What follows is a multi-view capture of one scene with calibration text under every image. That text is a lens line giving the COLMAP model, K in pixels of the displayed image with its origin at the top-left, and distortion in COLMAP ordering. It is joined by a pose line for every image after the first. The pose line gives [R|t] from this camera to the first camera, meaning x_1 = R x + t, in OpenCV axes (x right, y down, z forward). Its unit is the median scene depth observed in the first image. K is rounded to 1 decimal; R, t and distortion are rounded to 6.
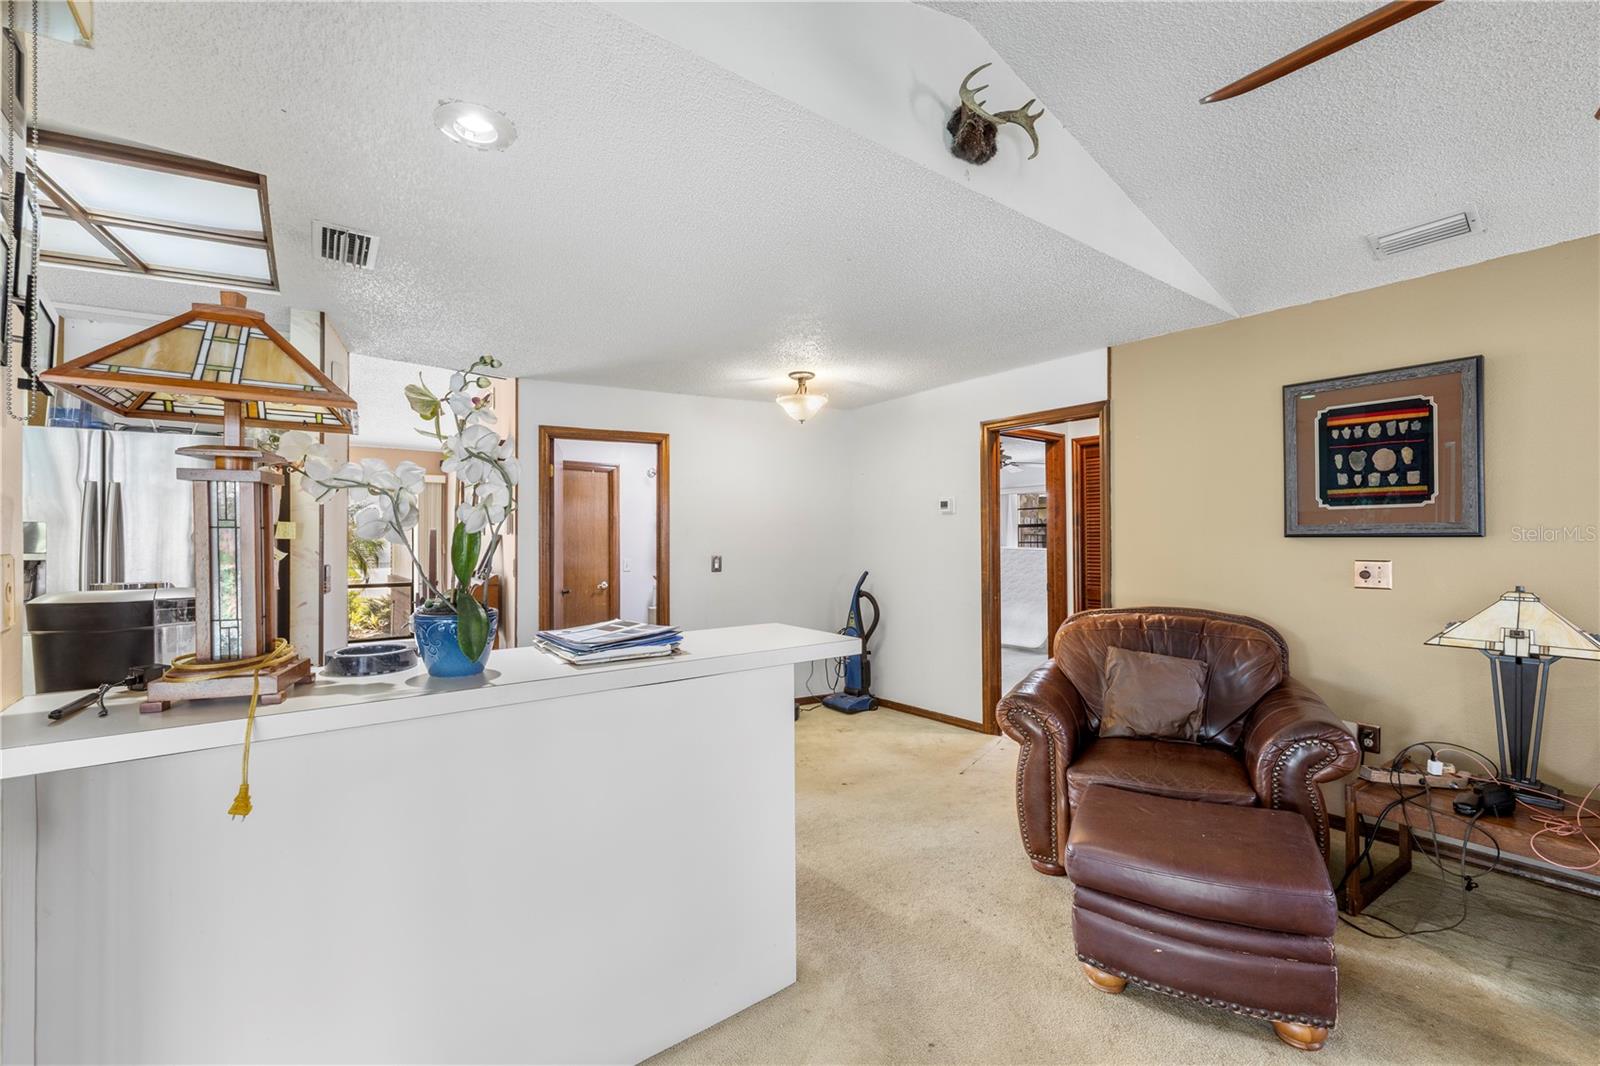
lens RADIAL K [[673.4, 0, 797.6], [0, 673.4, 532.6], [0, 0, 1]] dist [0.001601, -0.000017]
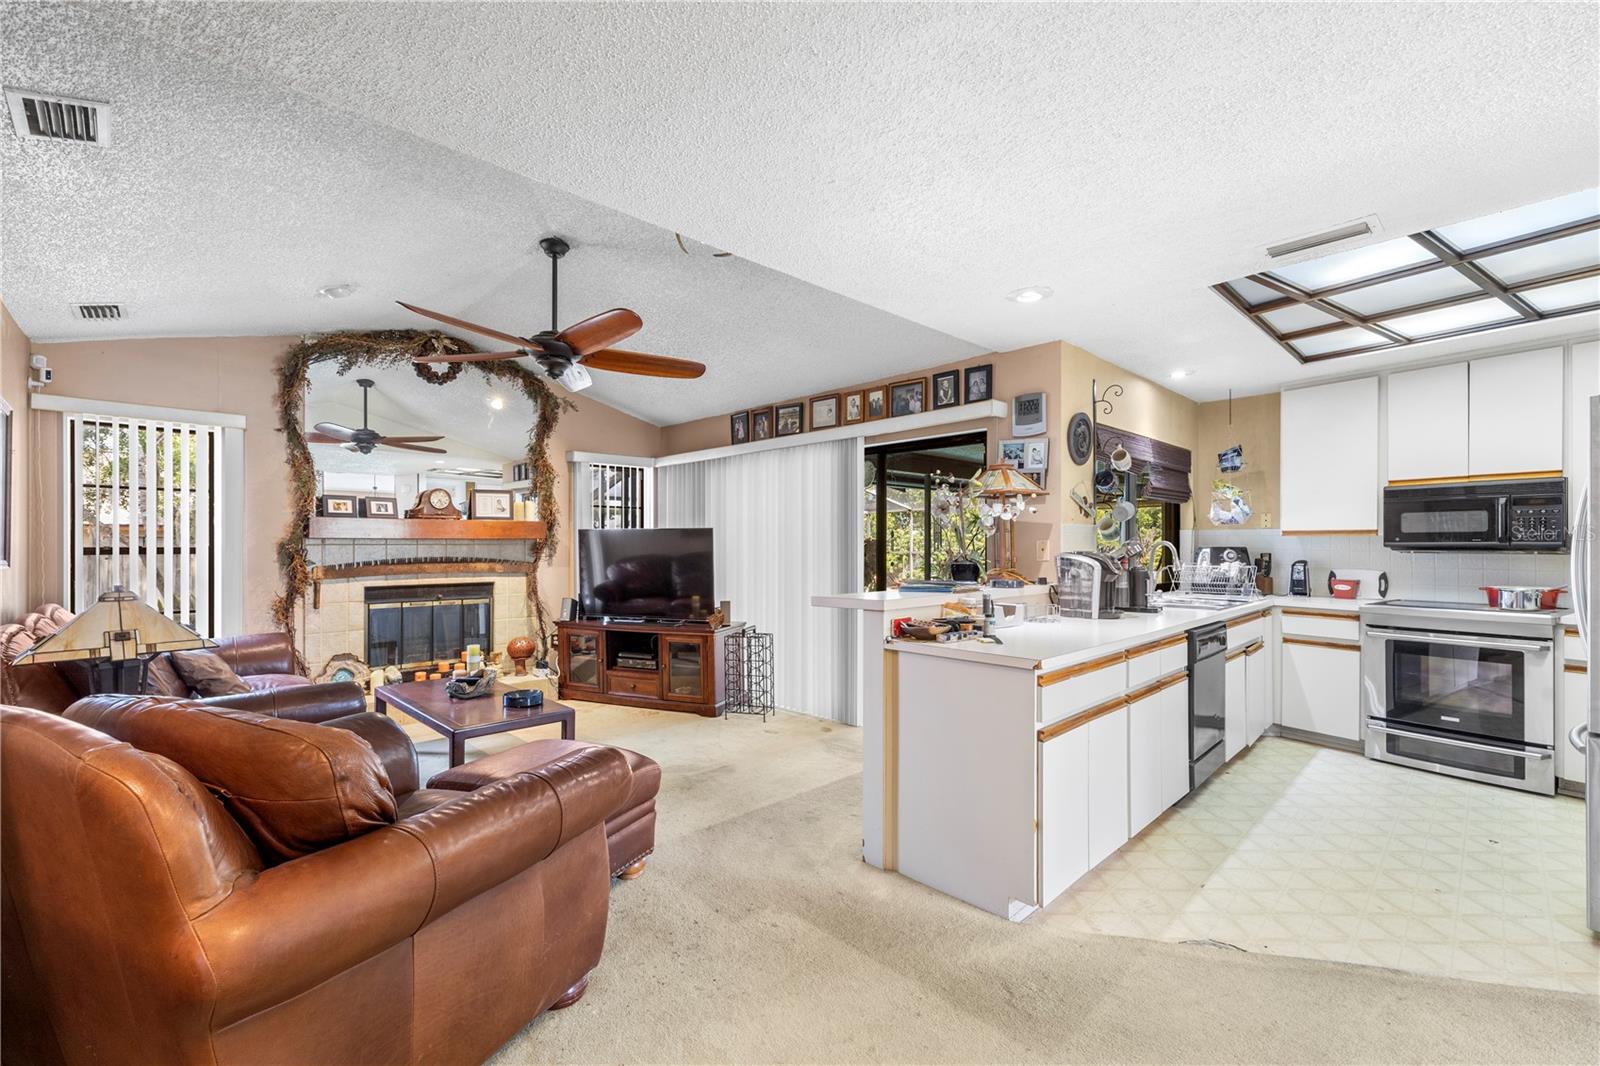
lens RADIAL K [[675.1, 0, 802.4], [0, 675.1, 542.9], [0, 0, 1]] dist [-0.000268, -0.000084]
pose [[-0.992435, 0.003685, -0.122720, 0.181990], [0.005296, 0.999904, -0.012799, 0.028041], [0.122661, -0.013352, -0.992359, 1.582544]]
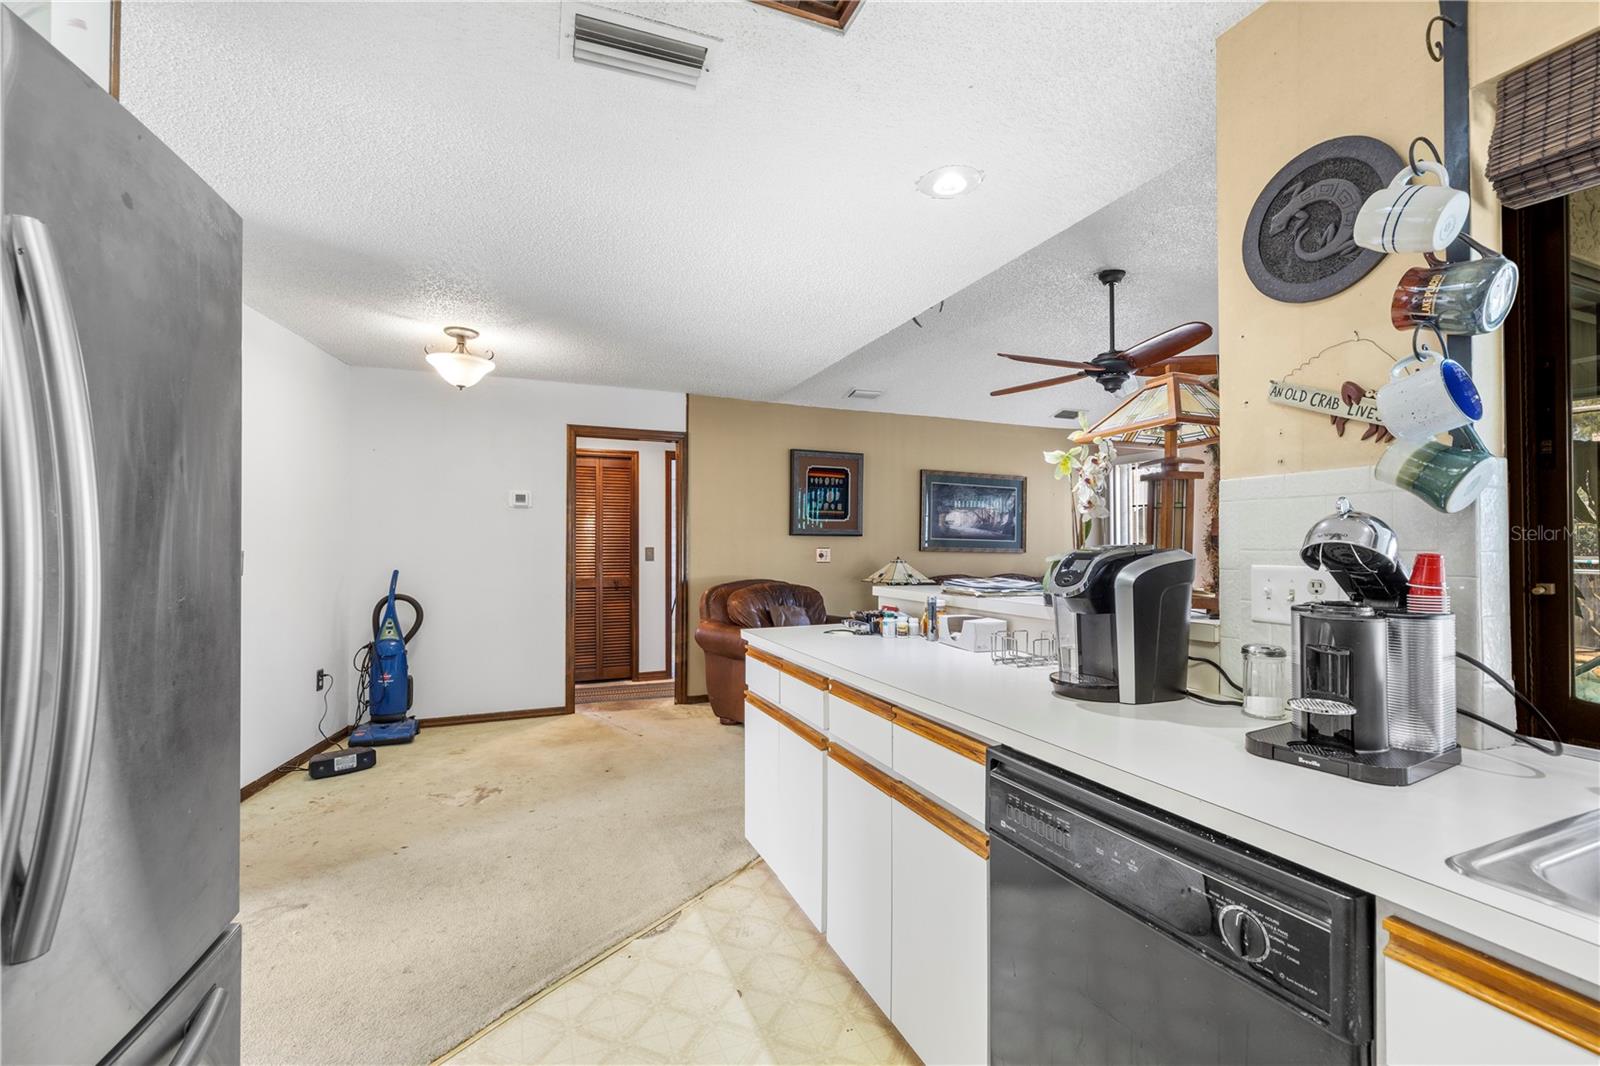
lens RADIAL K [[689.7, 0, 801.2], [0, 689.7, 532.4], [0, 0, 1]] dist [0.002869, 0.000471]
pose [[0.248330, 0.020824, 0.968452, -1.067393], [-0.014897, 0.999733, -0.017677, 0.032073], [-0.968561, -0.010037, 0.248574, 0.561291]]
